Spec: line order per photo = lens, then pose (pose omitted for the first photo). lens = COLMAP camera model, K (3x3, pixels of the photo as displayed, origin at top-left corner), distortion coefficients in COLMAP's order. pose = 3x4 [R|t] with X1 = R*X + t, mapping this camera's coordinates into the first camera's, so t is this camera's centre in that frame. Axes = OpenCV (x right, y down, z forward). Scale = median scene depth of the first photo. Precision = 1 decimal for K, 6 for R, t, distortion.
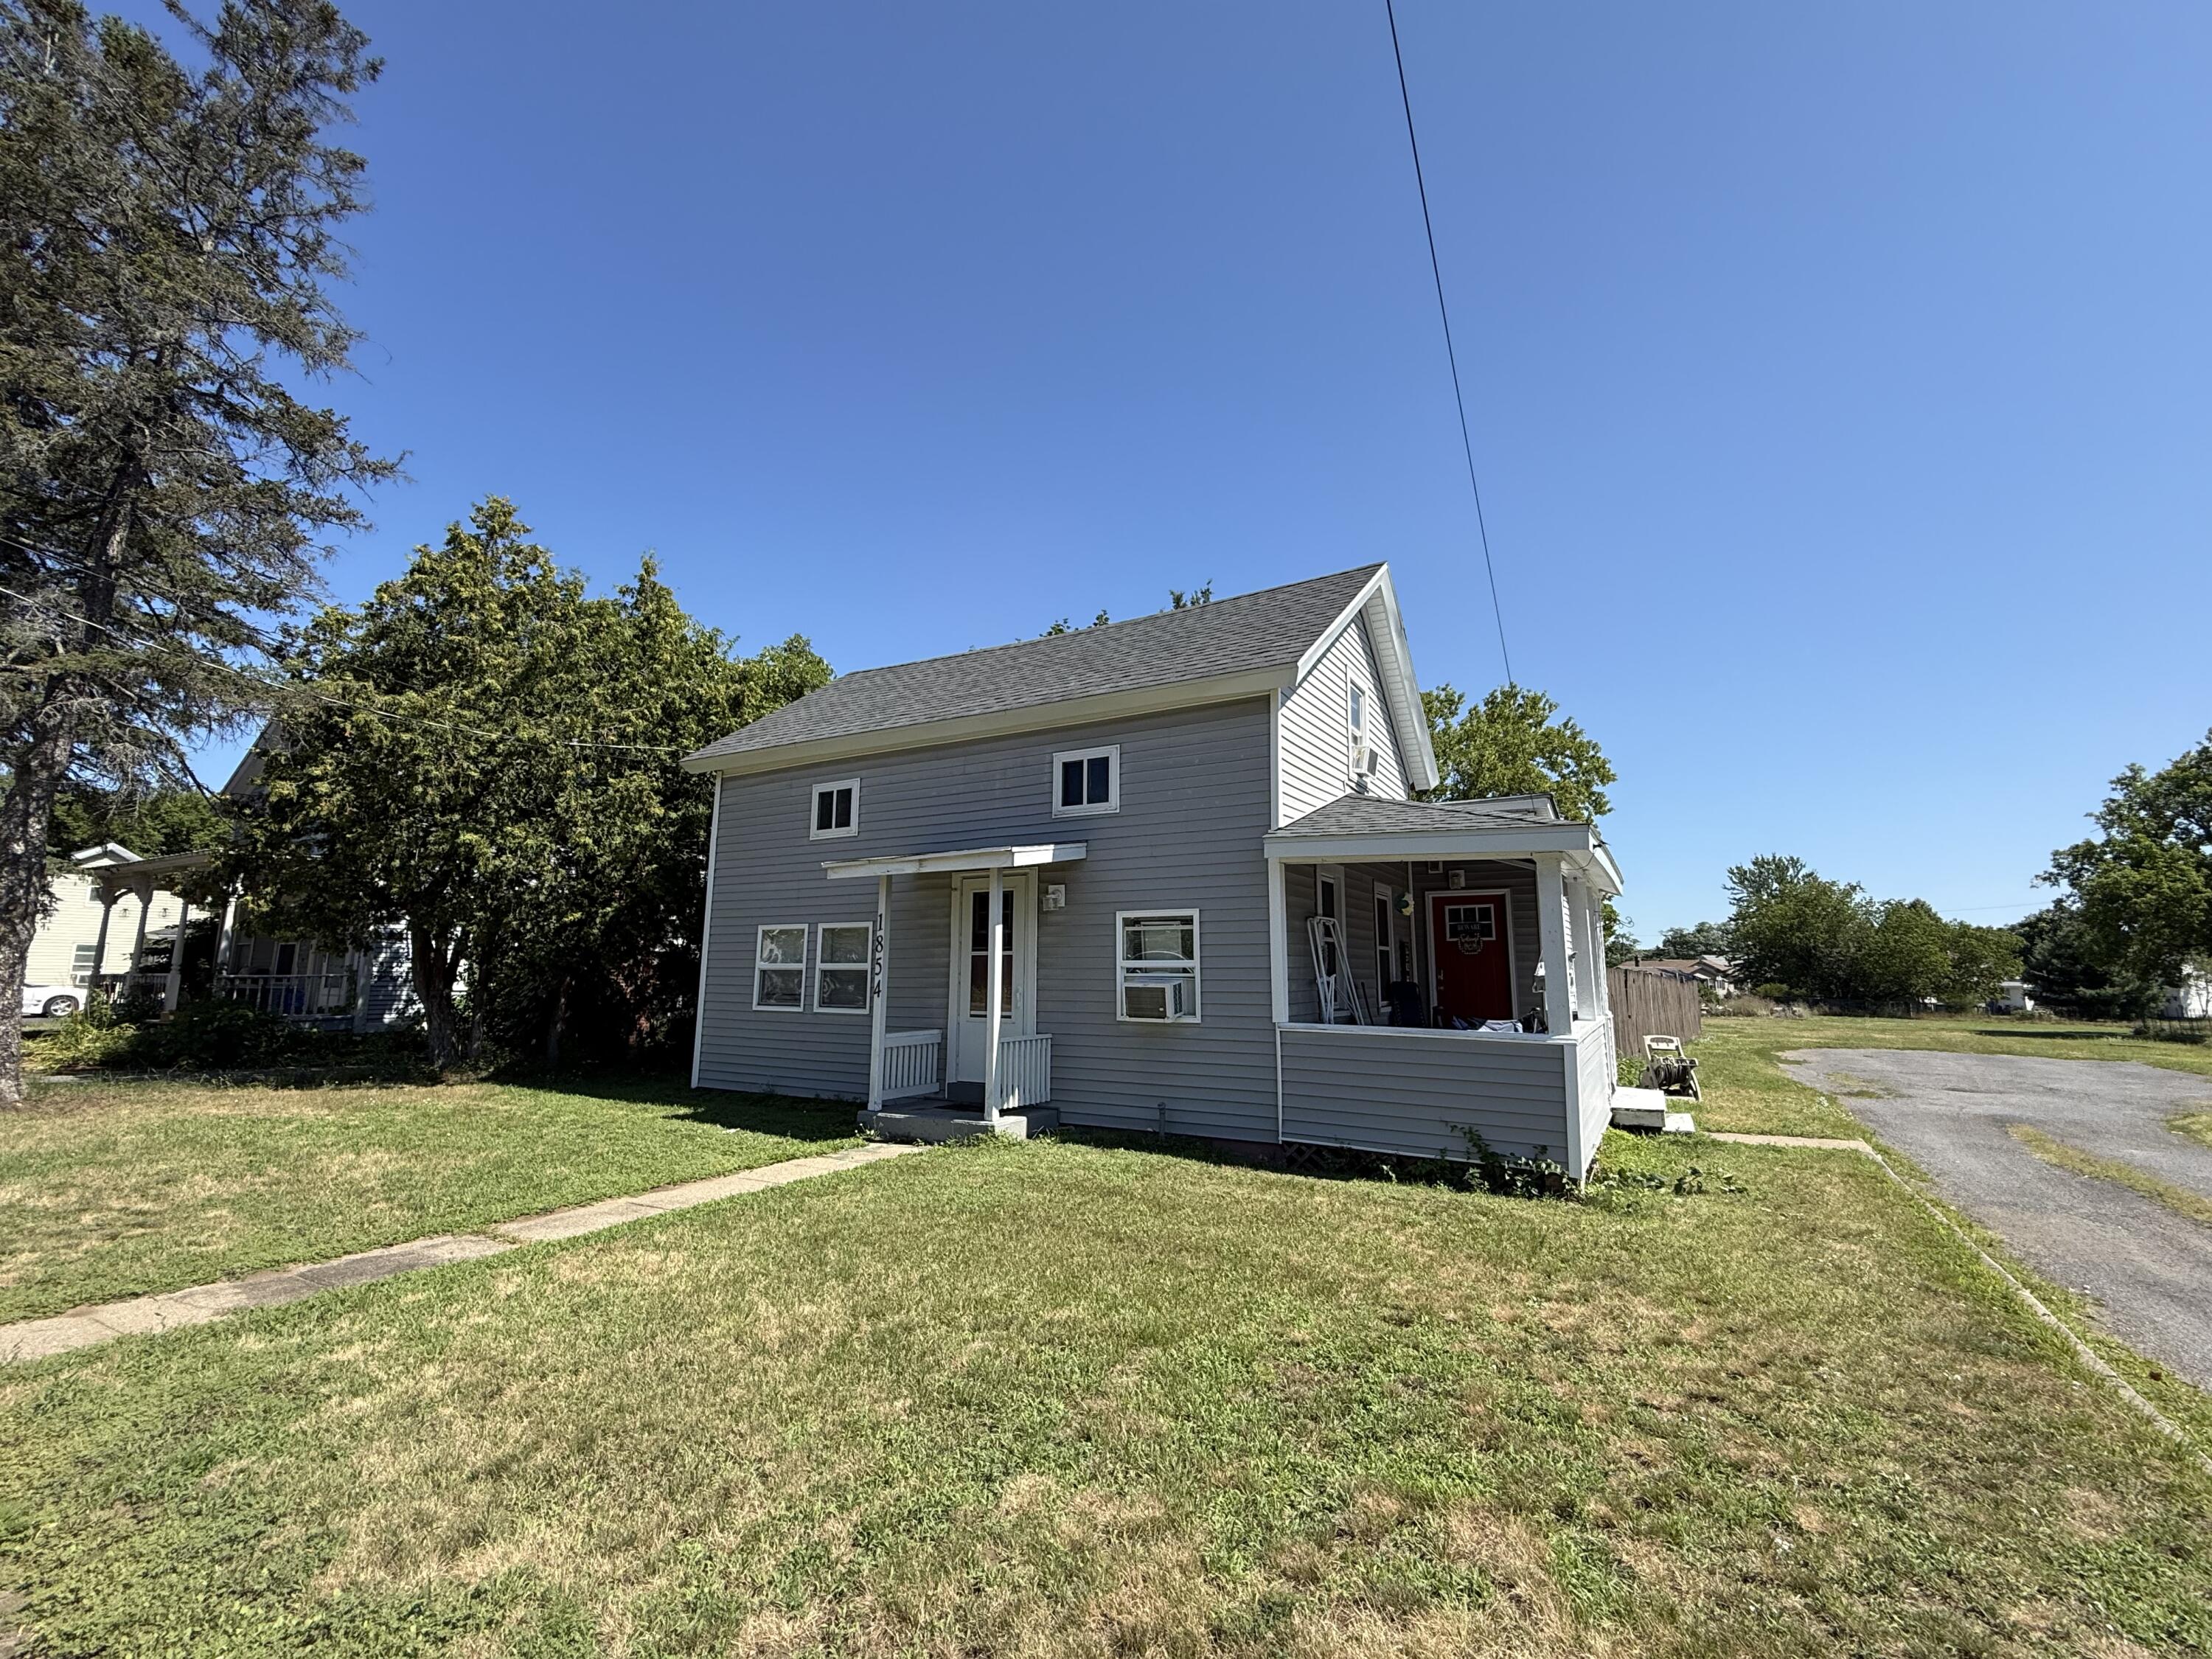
lens RADIAL K [[937.8, 0, 1111.2], [0, 937.8, 815.9], [0, 0, 1]] dist [-0.004557, 0.000908]
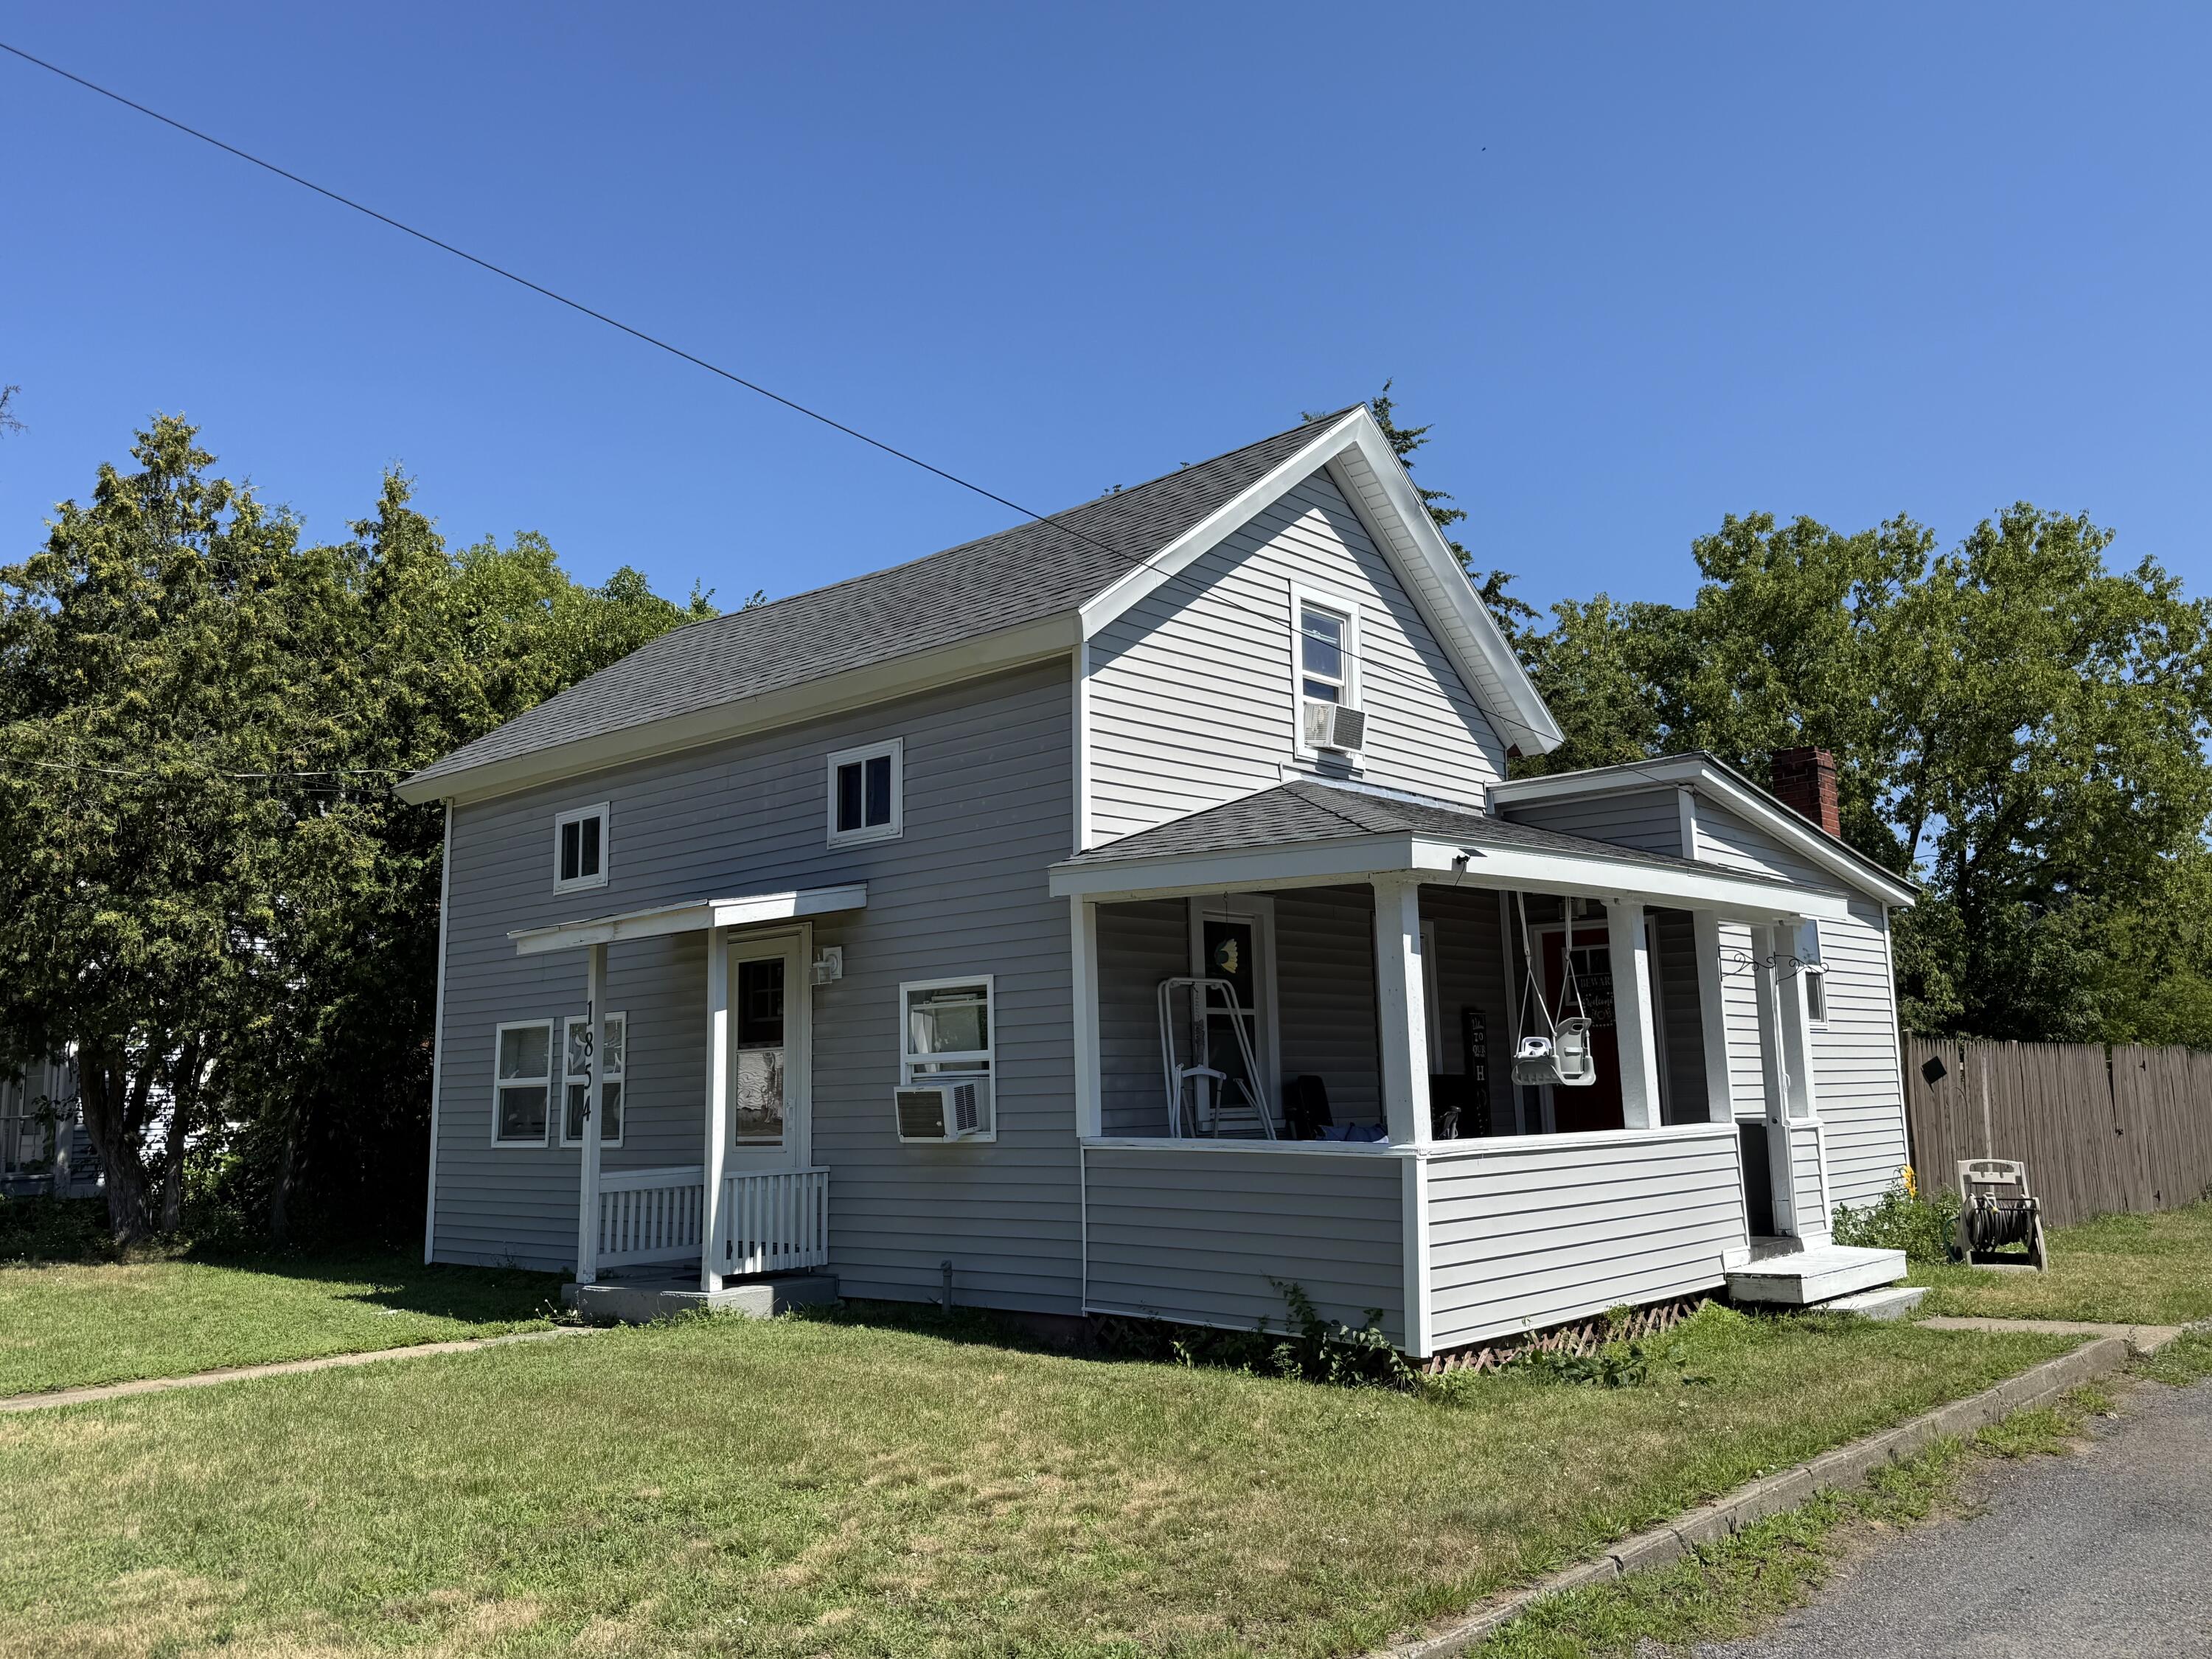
lens RADIAL K [[1726.0, 0, 1127.8], [0, 1726.0, 779.3], [0, 0, 1]] dist [0.058140, -0.098169]
pose [[0.980388, -0.063512, -0.186561, 0.382684], [0.061909, 0.997978, -0.014414, -0.016370], [0.187099, 0.002582, 0.982338, -0.189450]]
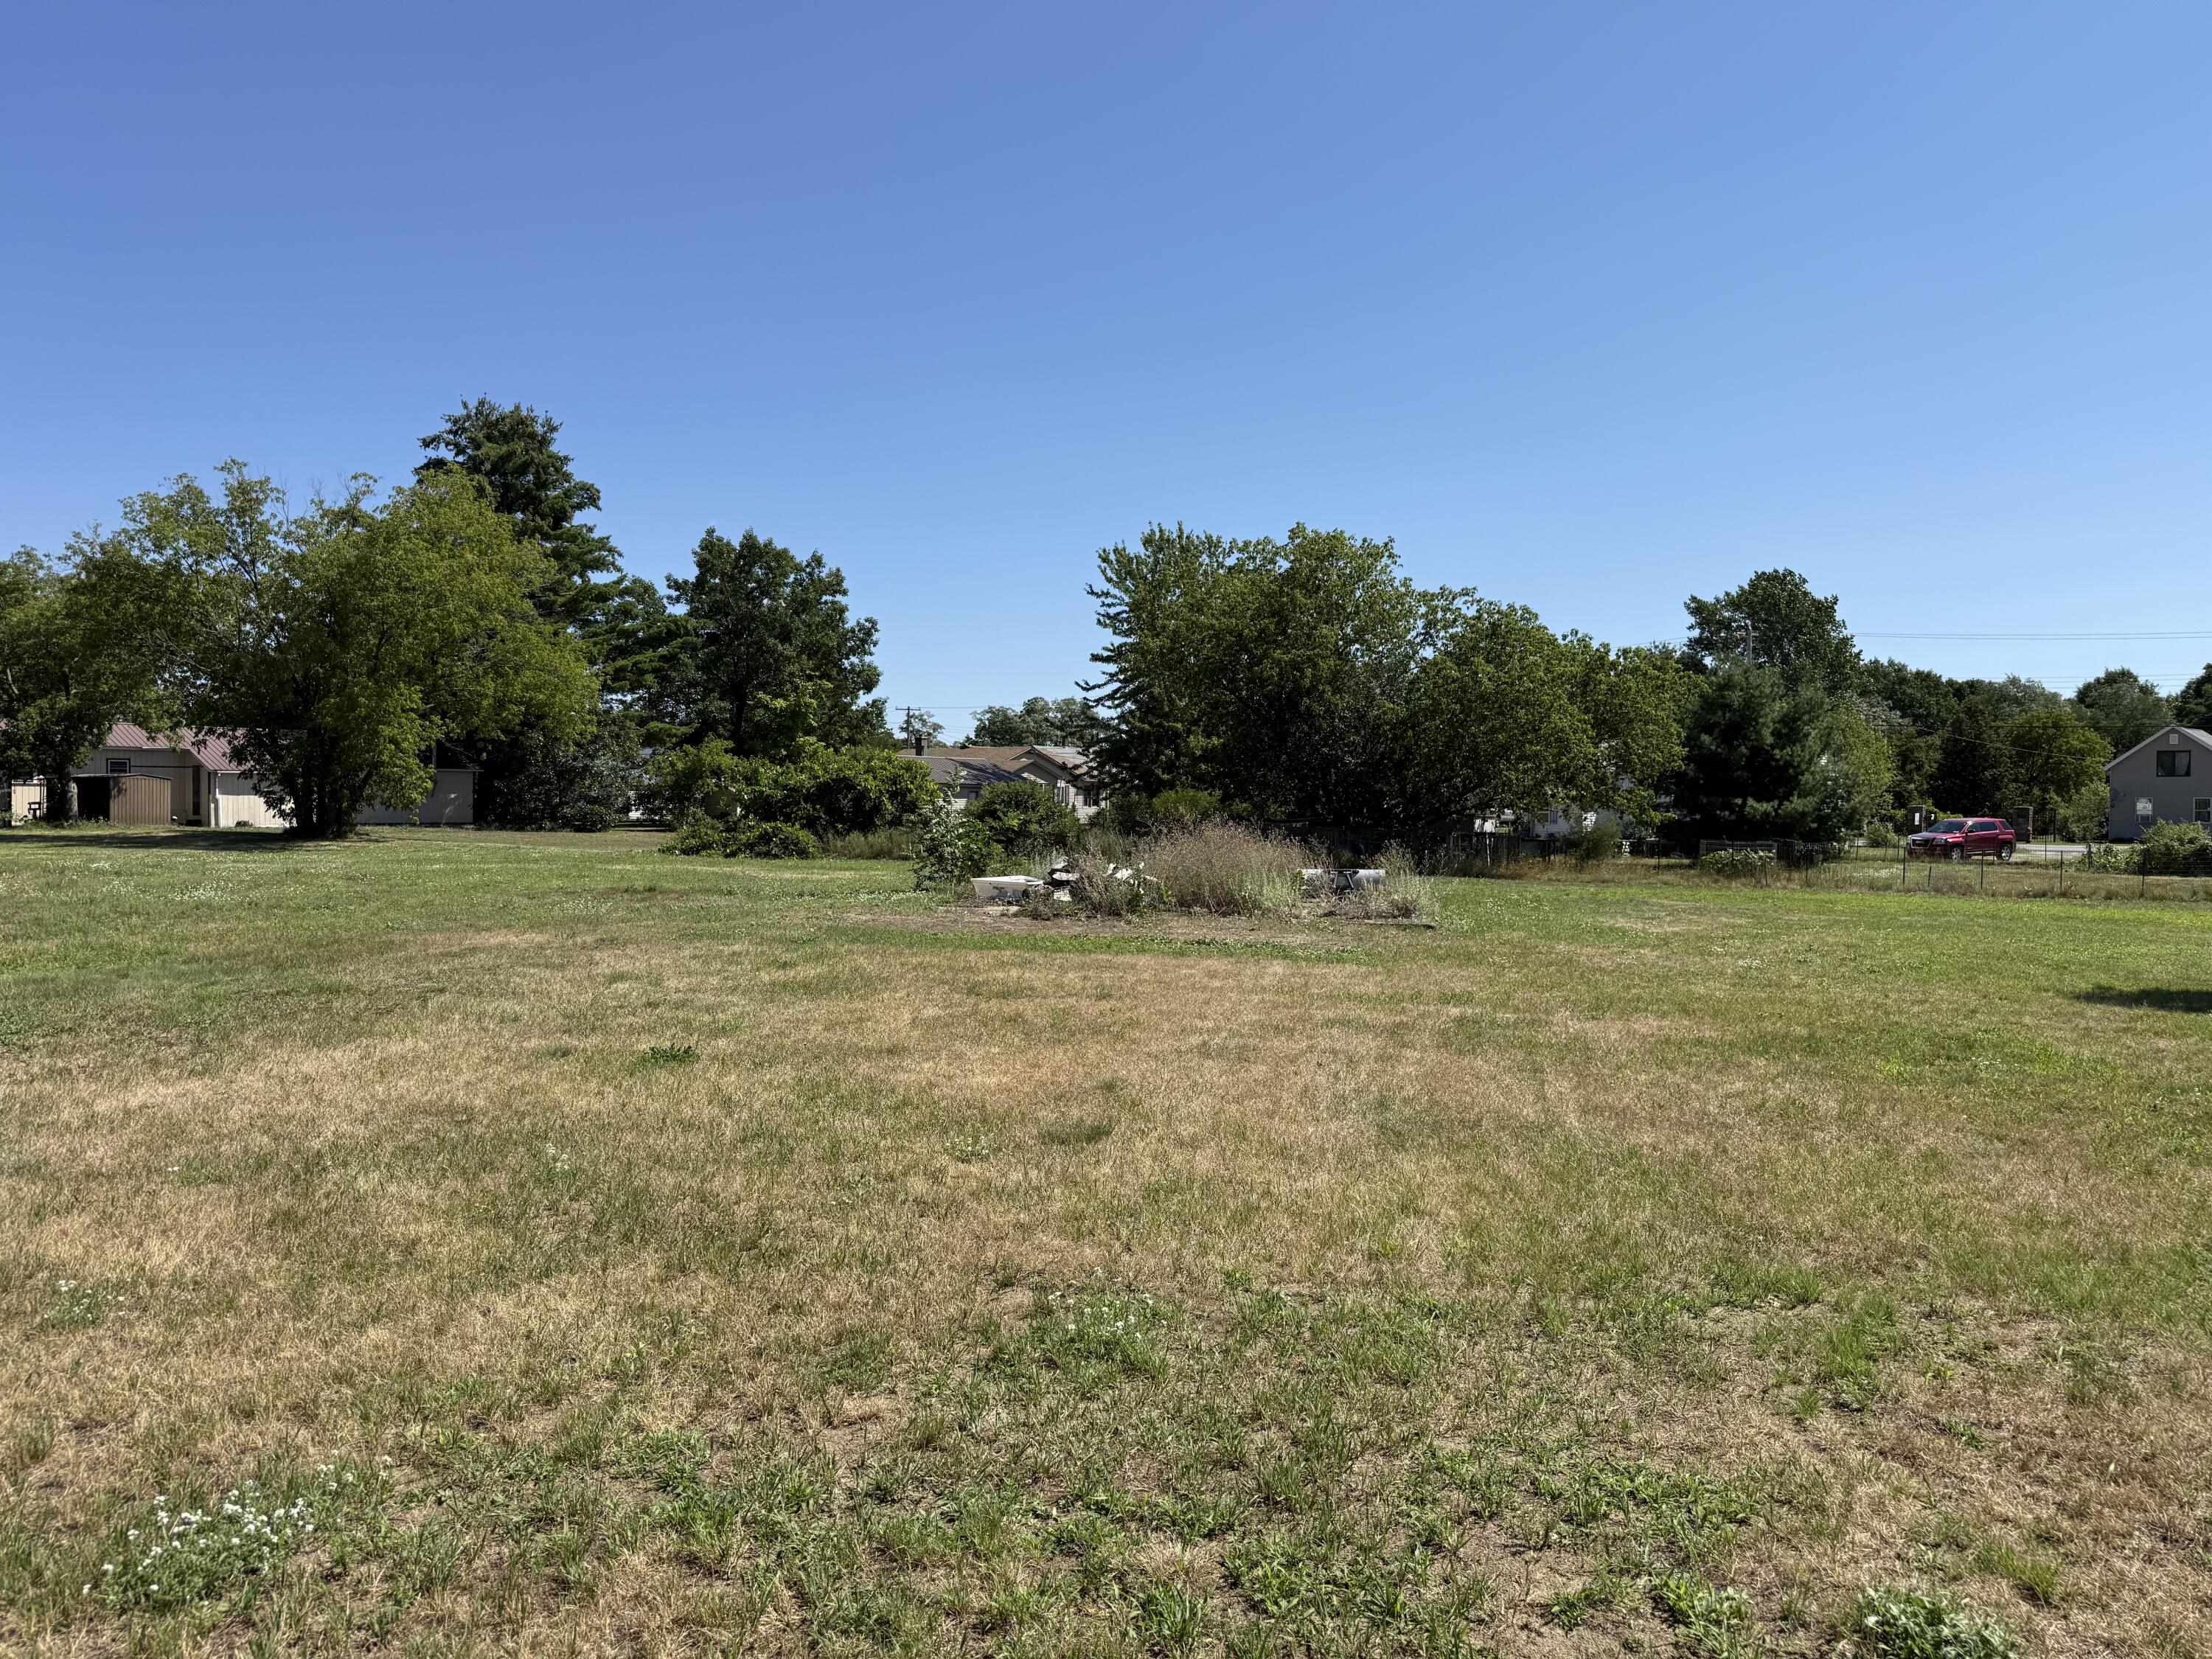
lens RADIAL K [[1546.1, 0, 1105.3], [0, 1546.1, 824.3], [0, 0, 1]] dist [-0.004384, 0.001653]
pose [[0.819865, -0.036081, 0.571419, 2.565014], [-0.071732, 0.983676, 0.165032, 0.766810], [-0.568046, -0.176293, 0.803893, 4.220076]]
